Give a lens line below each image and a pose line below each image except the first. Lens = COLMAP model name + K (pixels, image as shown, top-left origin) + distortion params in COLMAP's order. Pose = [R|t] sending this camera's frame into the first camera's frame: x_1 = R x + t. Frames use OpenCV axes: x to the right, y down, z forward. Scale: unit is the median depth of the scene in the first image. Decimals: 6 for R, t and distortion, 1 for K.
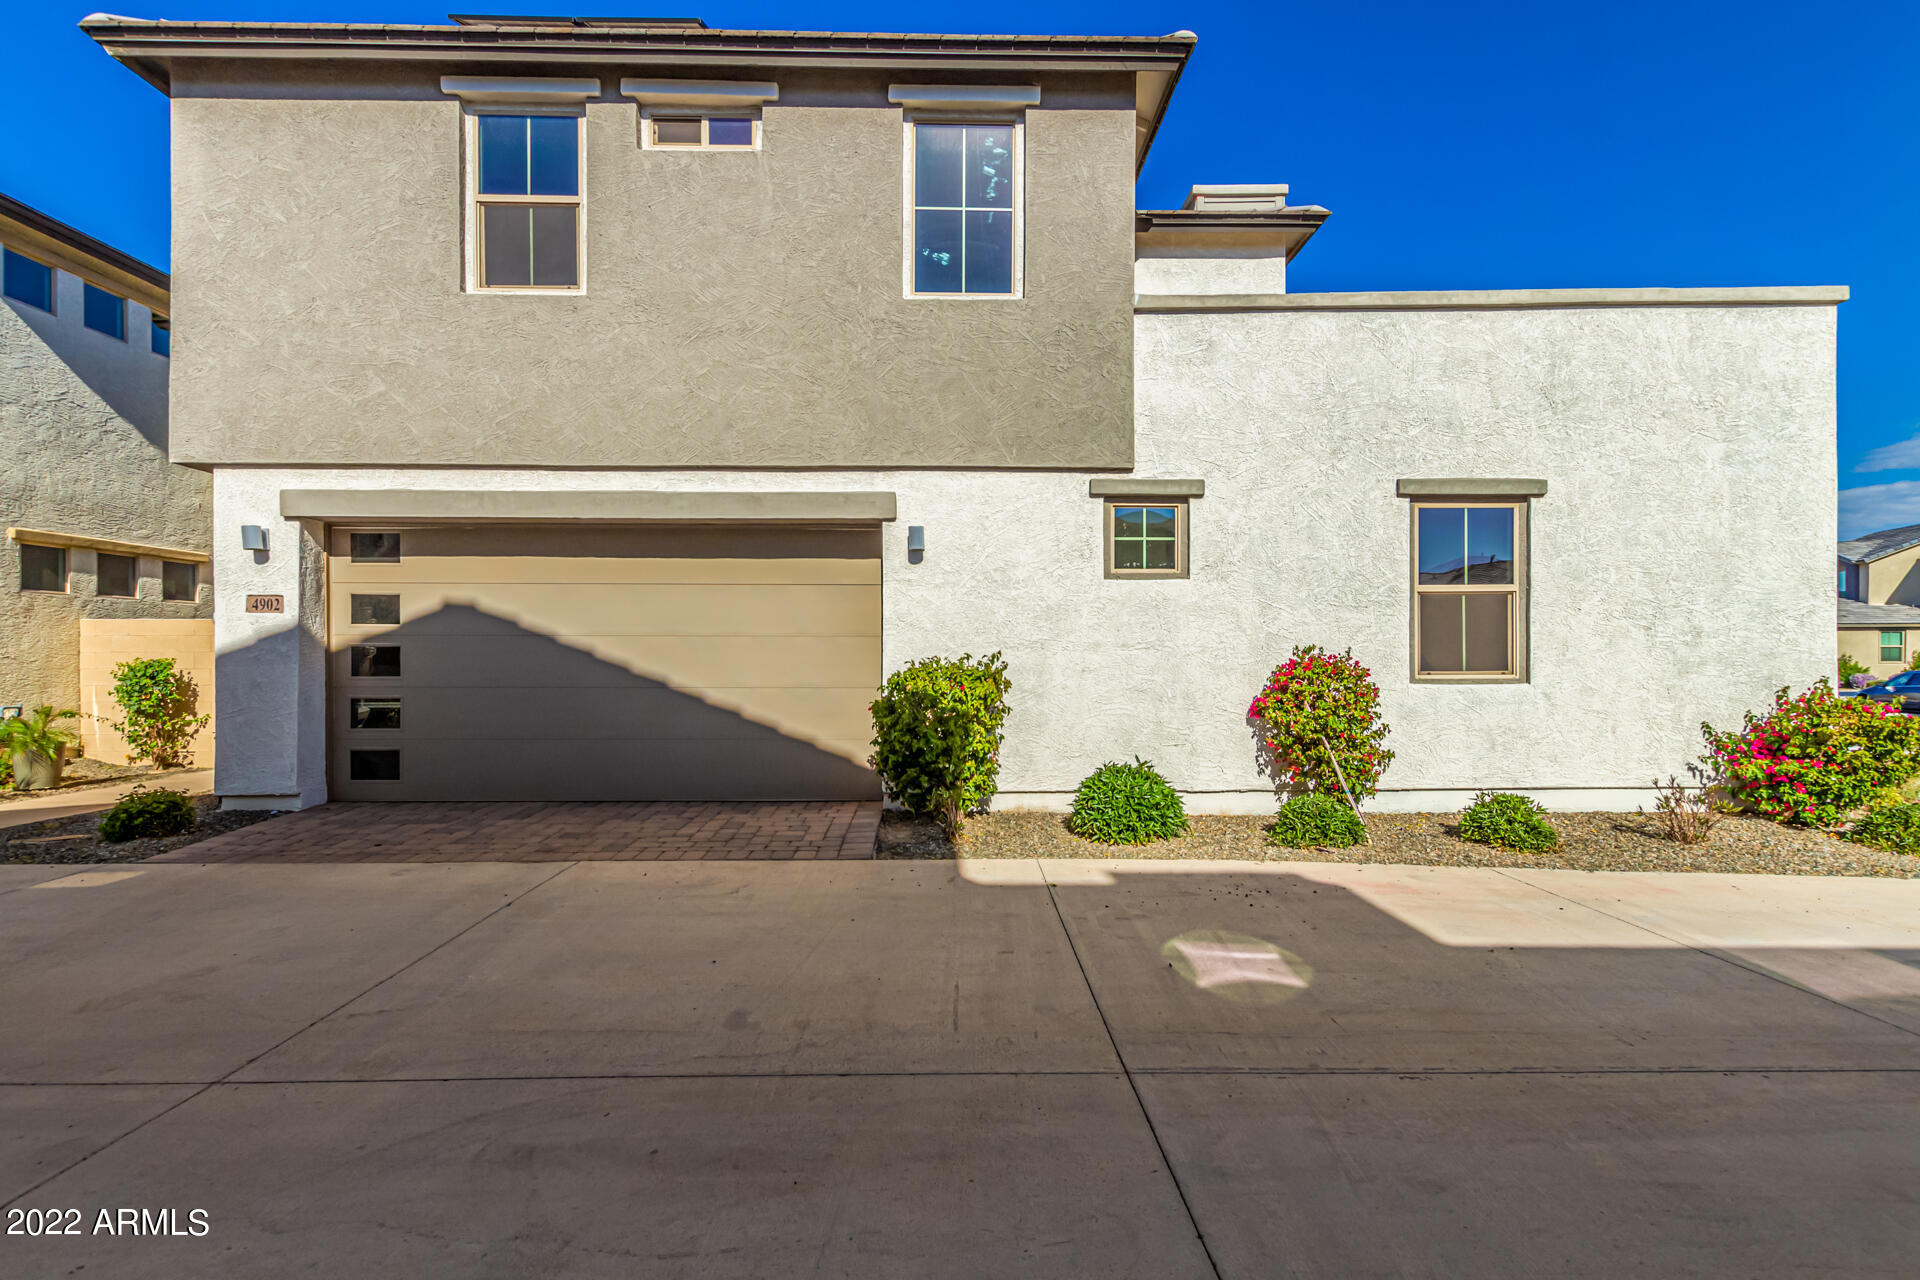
lens RADIAL K [[888.6, 0, 949.8], [0, 888.6, 636.8], [0, 0, 1]] dist [0.000828, -0.000995]
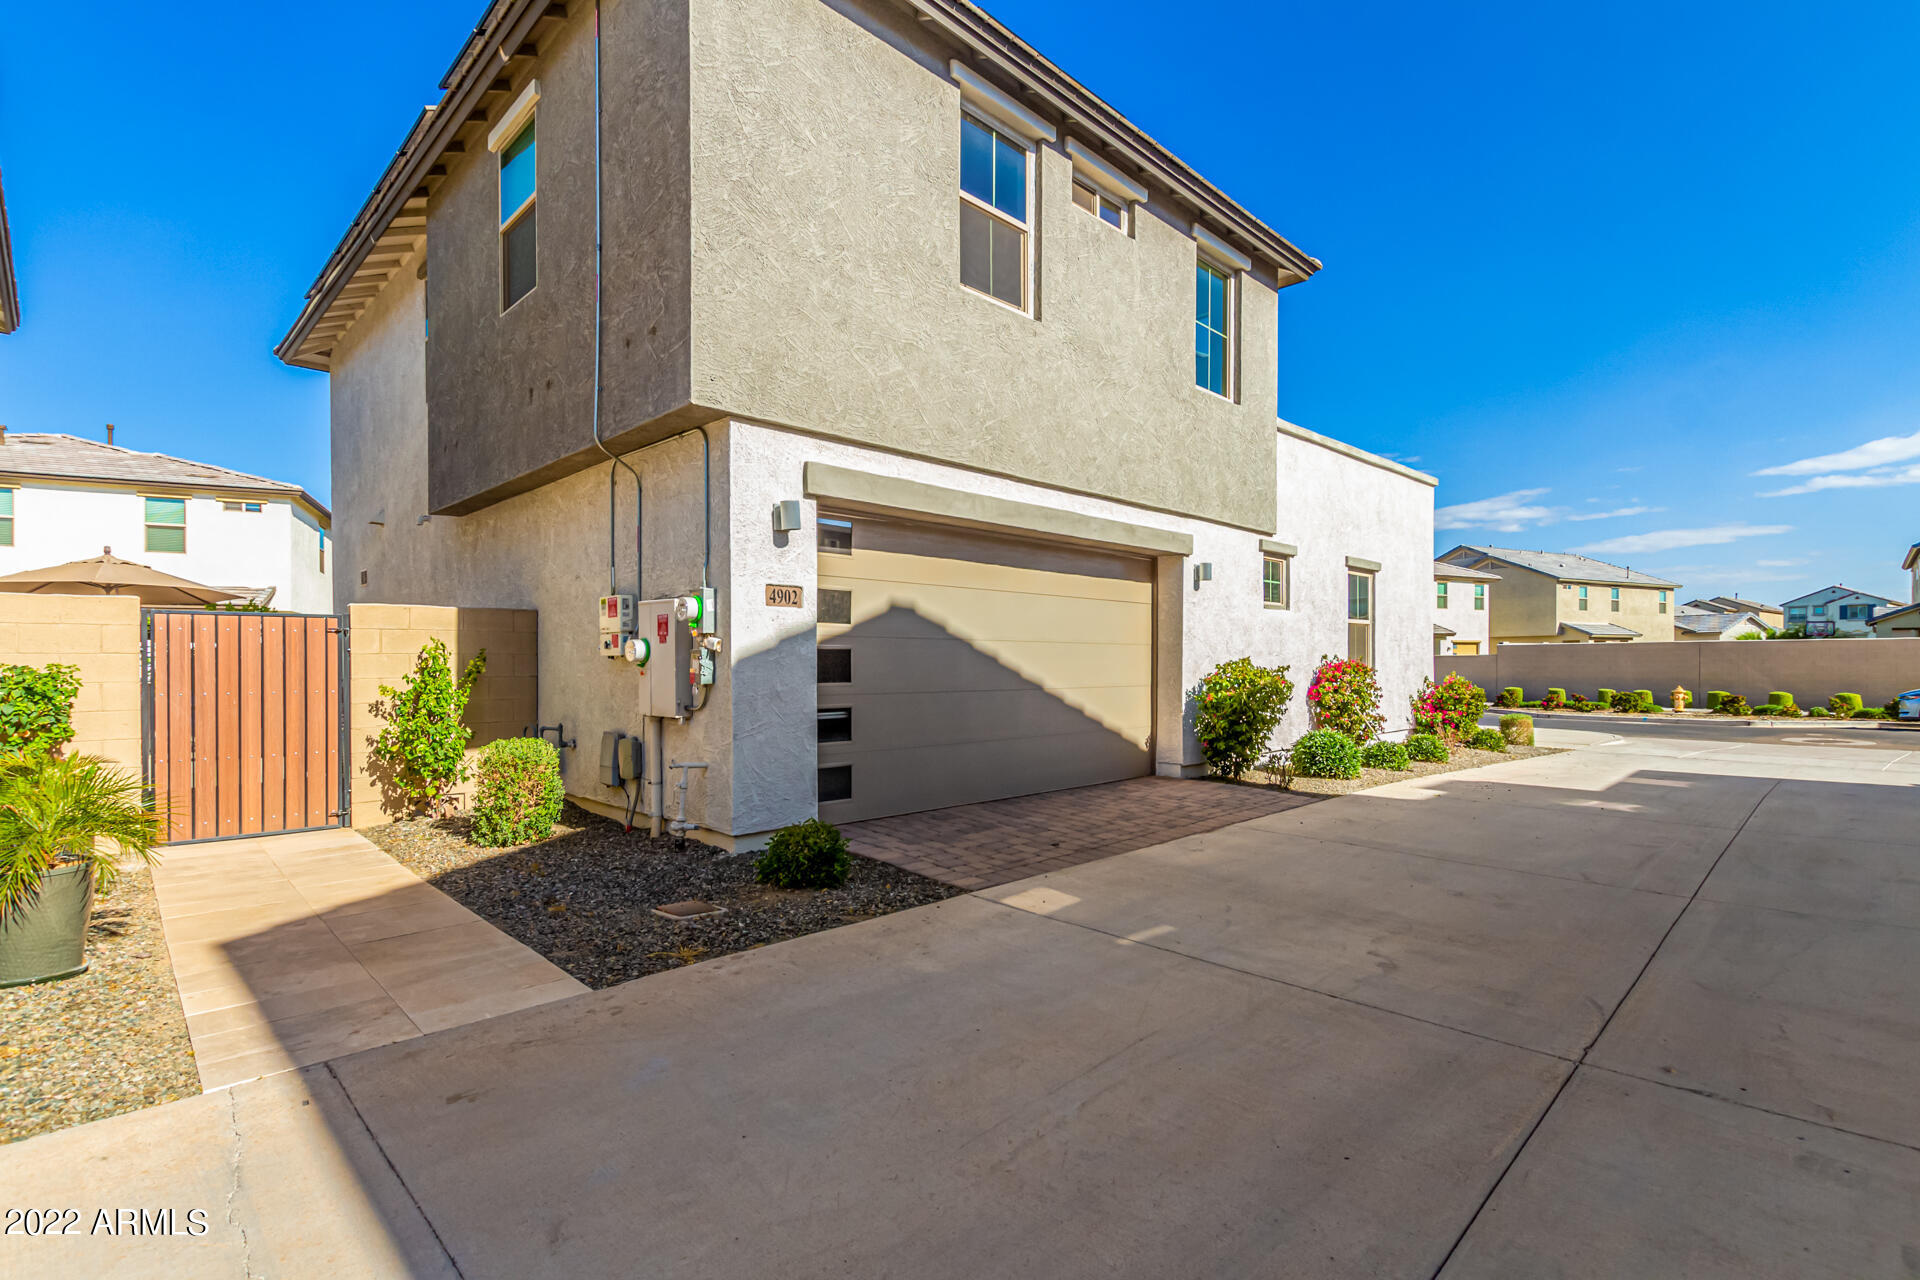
lens RADIAL K [[896.5, 0, 977.8], [0, 896.5, 661.8], [0, 0, 1]] dist [0.002841, 0.000115]
pose [[0.715516, -0.000499, 0.698596, -1.211588], [-0.001014, 0.999998, 0.001753, 0.022023], [-0.698596, -0.001963, 0.715514, 0.277427]]
